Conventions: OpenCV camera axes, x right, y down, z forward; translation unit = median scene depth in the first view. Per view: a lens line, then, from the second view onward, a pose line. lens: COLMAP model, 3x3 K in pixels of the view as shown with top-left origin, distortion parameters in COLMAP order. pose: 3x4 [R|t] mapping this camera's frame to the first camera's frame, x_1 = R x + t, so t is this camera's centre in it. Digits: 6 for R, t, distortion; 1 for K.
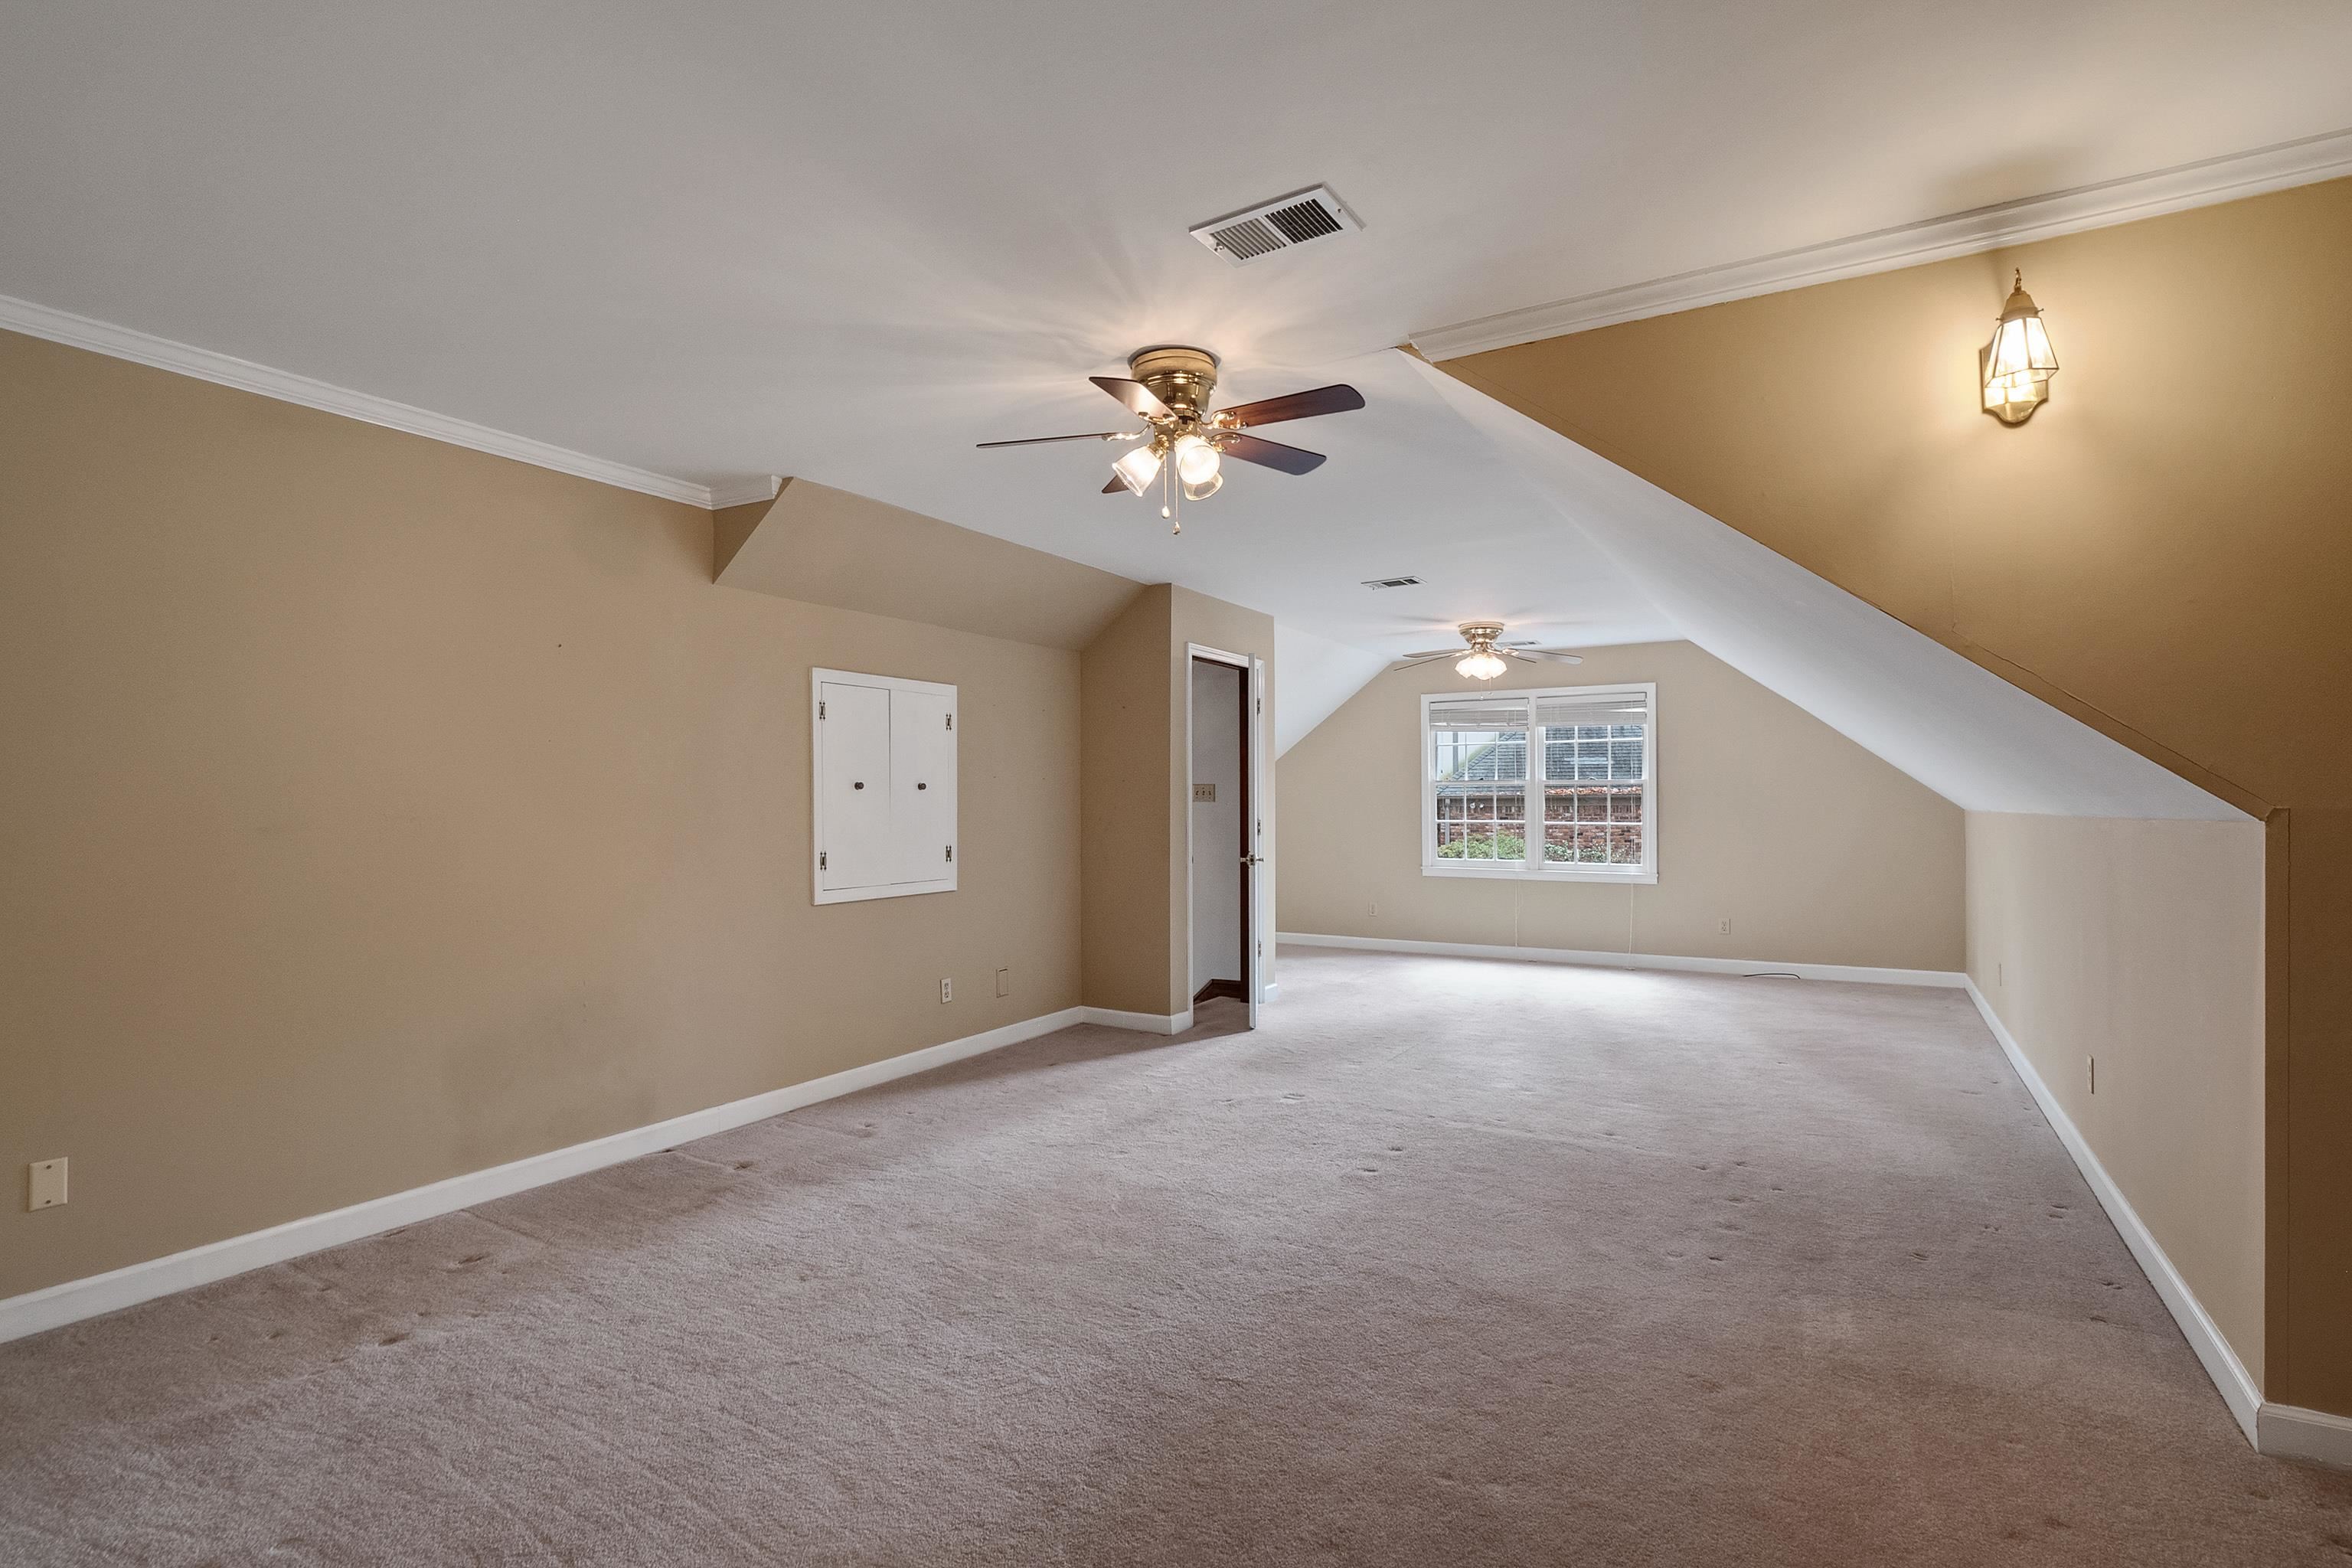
lens RADIAL K [[1113.1, 0, 1175.4], [0, 1113.1, 795.0], [0, 0, 1]] dist [-0.003845, -0.000819]
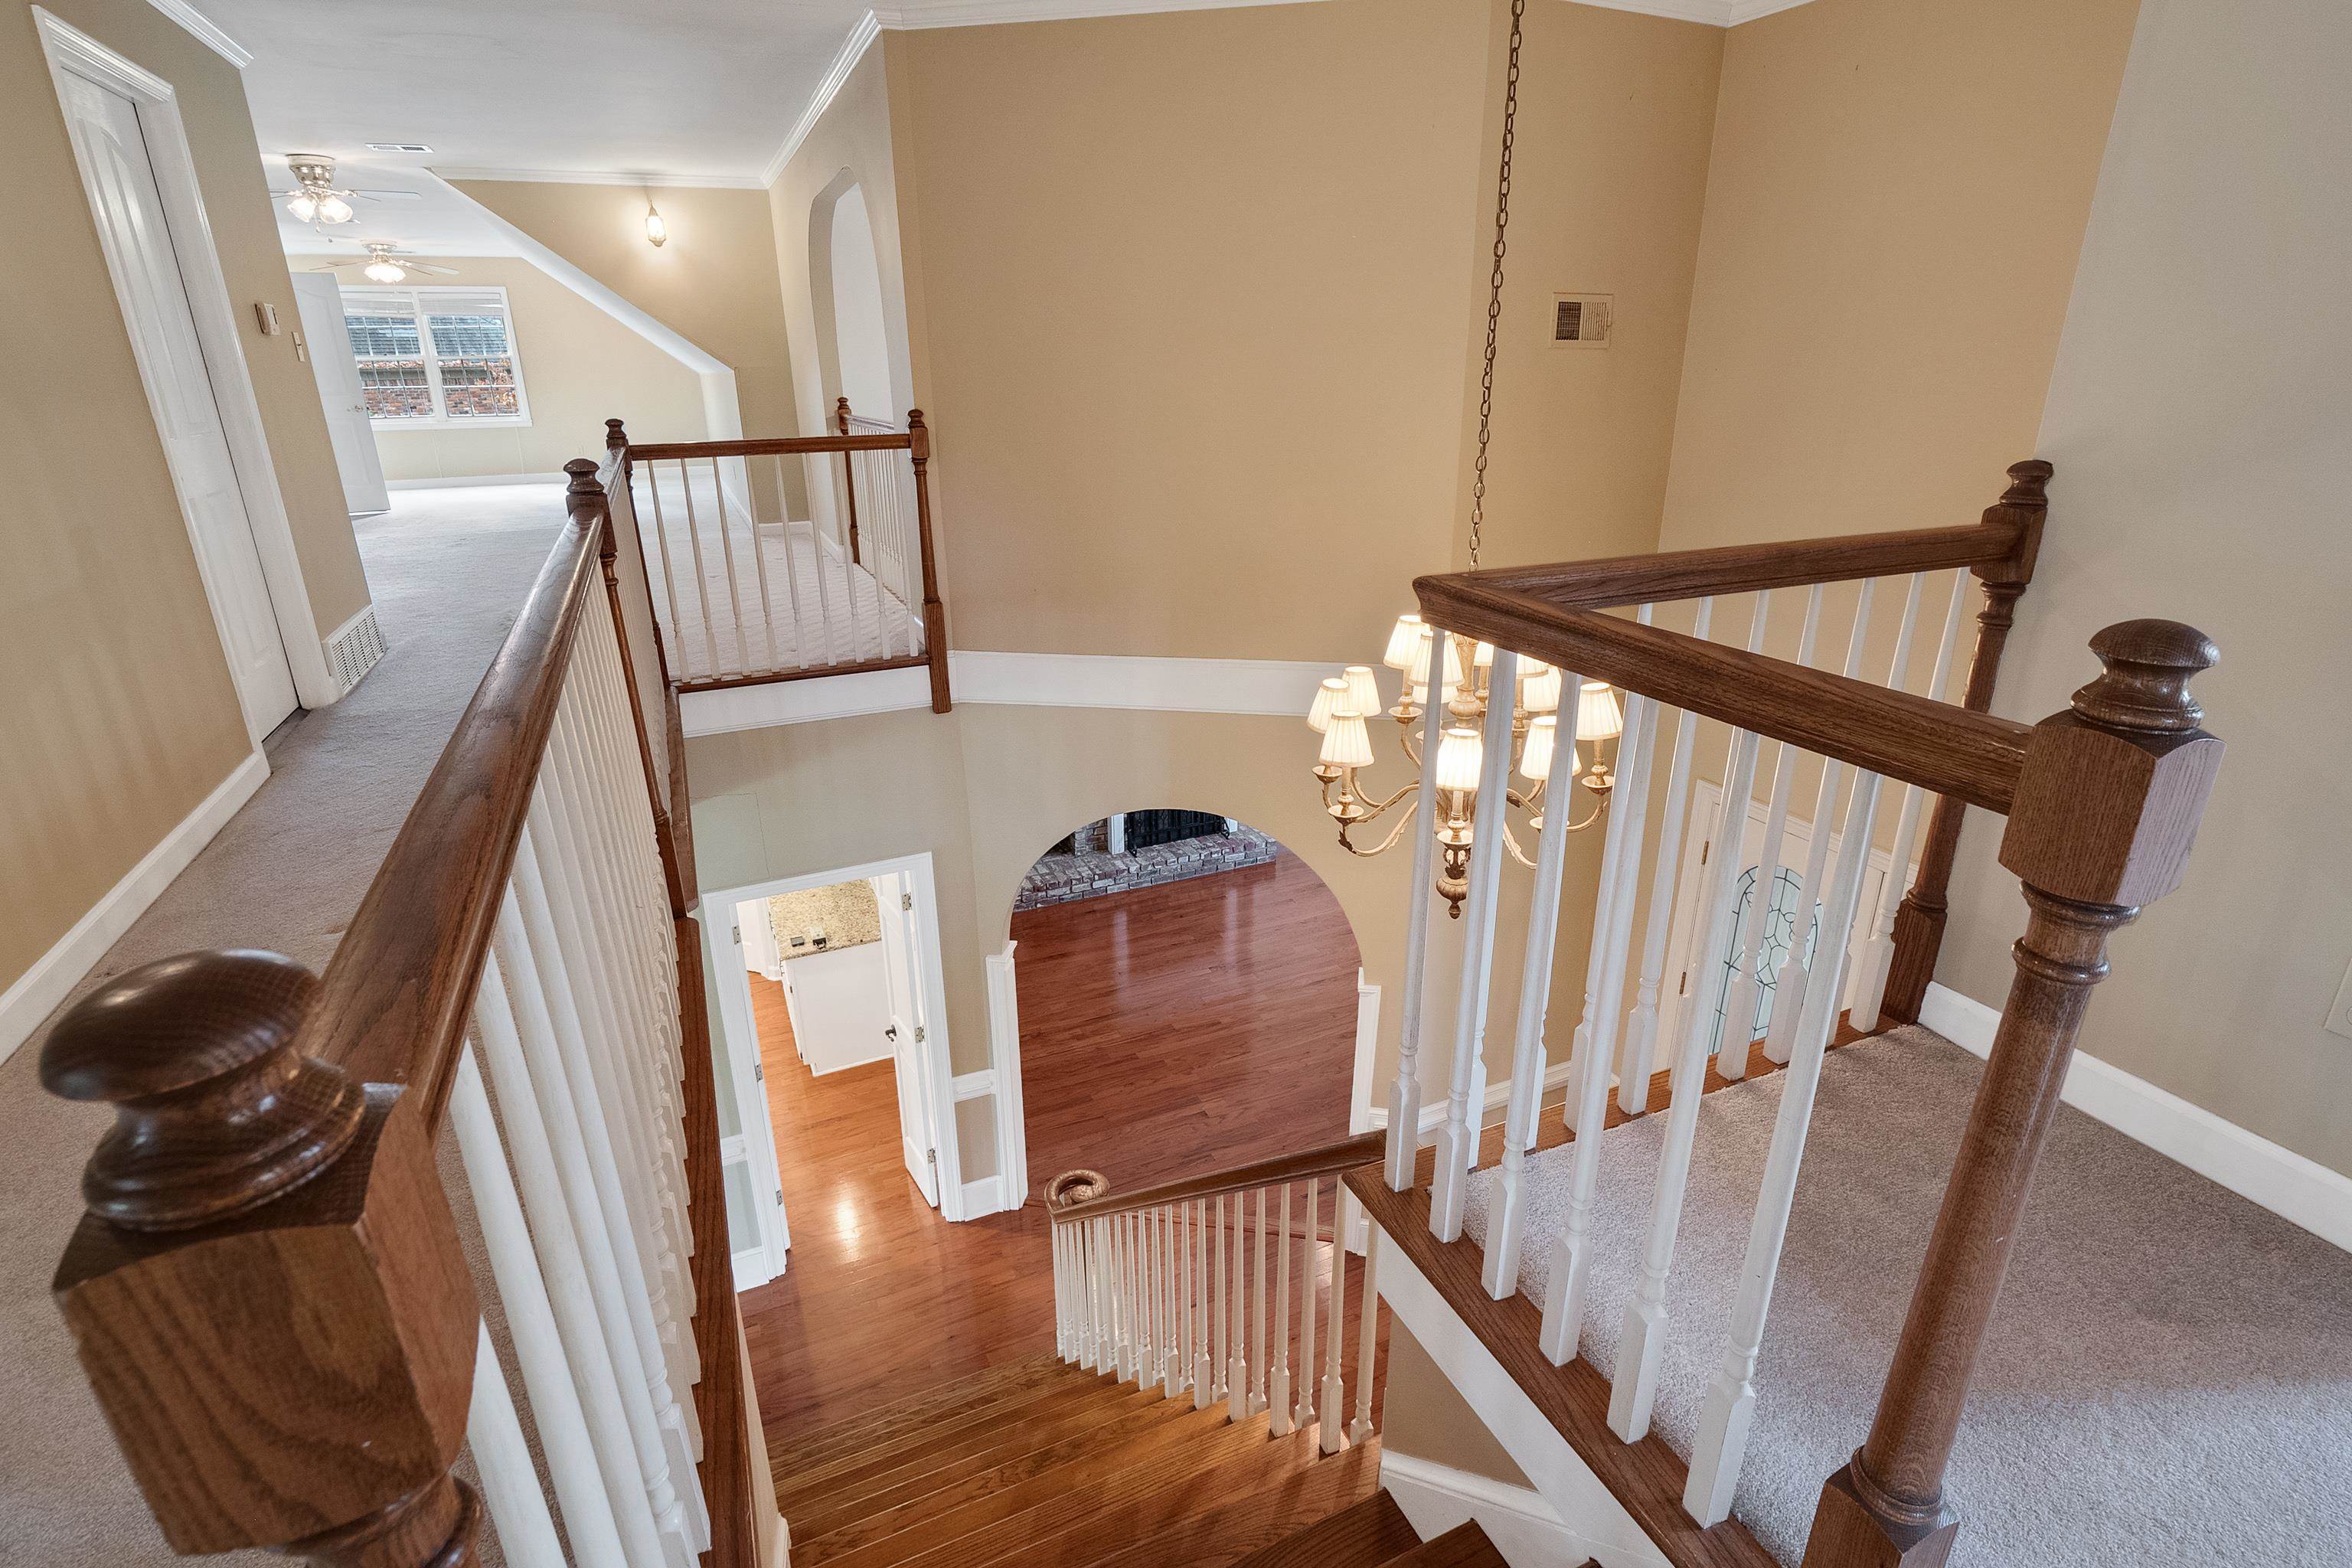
lens RADIAL K [[1113.1, 0, 1168.8], [0, 1113.1, 788.6], [0, 0, 1]] dist [-0.003845, -0.000819]
pose [[0.576076, -0.298945, 0.760768, -0.385489], [0.009215, 0.933038, 0.359660, 0.000541], [-0.817344, -0.200181, 0.540256, -0.661227]]
